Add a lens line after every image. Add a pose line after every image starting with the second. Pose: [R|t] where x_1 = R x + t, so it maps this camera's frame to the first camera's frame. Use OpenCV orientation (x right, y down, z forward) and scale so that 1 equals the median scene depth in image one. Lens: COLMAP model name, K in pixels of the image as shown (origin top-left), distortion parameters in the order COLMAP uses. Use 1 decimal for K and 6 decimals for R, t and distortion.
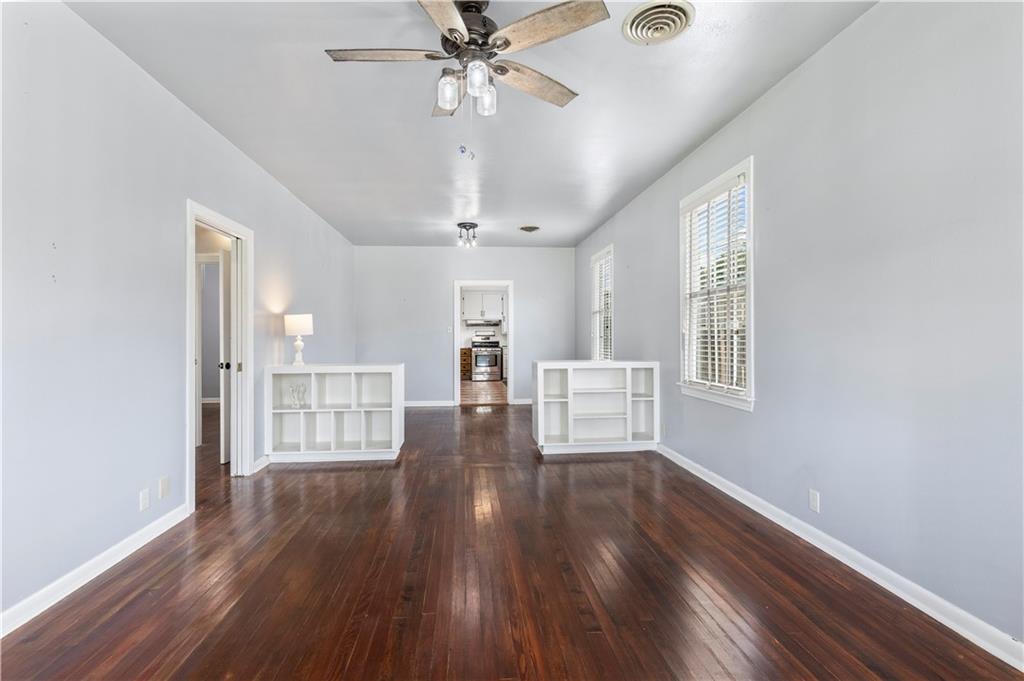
lens RADIAL K [[466.6, 0, 512.0], [0, 466.6, 340.5], [0, 0, 1]] dist [-0.000563, 0.000040]
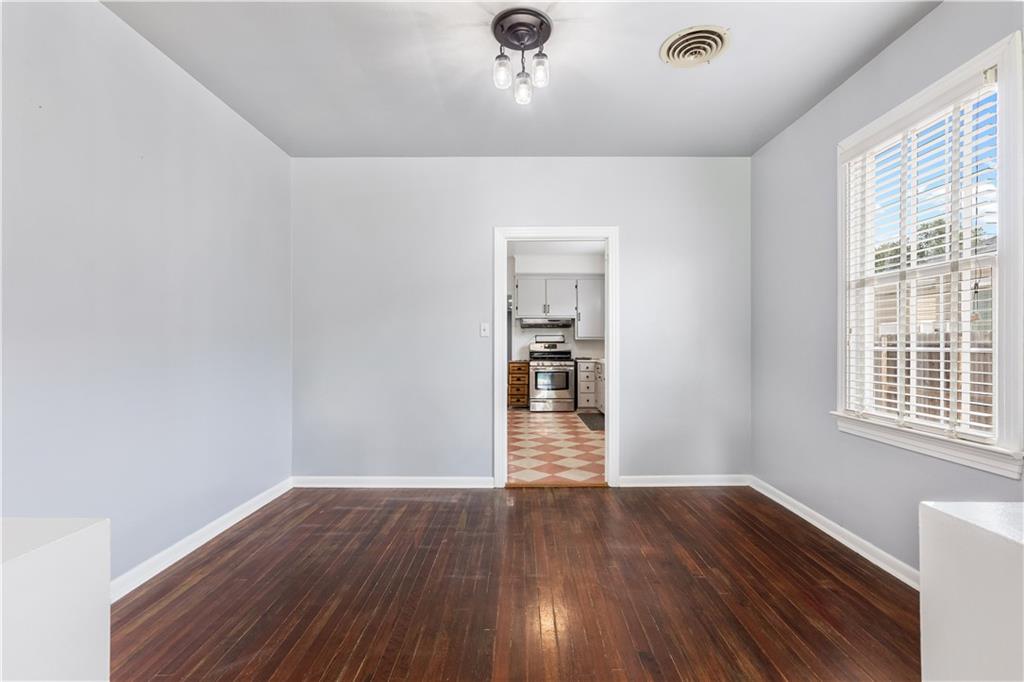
lens RADIAL K [[466.6, 0, 512.0], [0, 466.6, 341.0], [0, 0, 1]] dist [-0.000563, 0.000040]
pose [[0.993058, 0.003662, -0.117572, -0.033181], [-0.005690, 0.999841, -0.016913, -0.000659], [0.117491, 0.017464, 0.992920, 0.342041]]
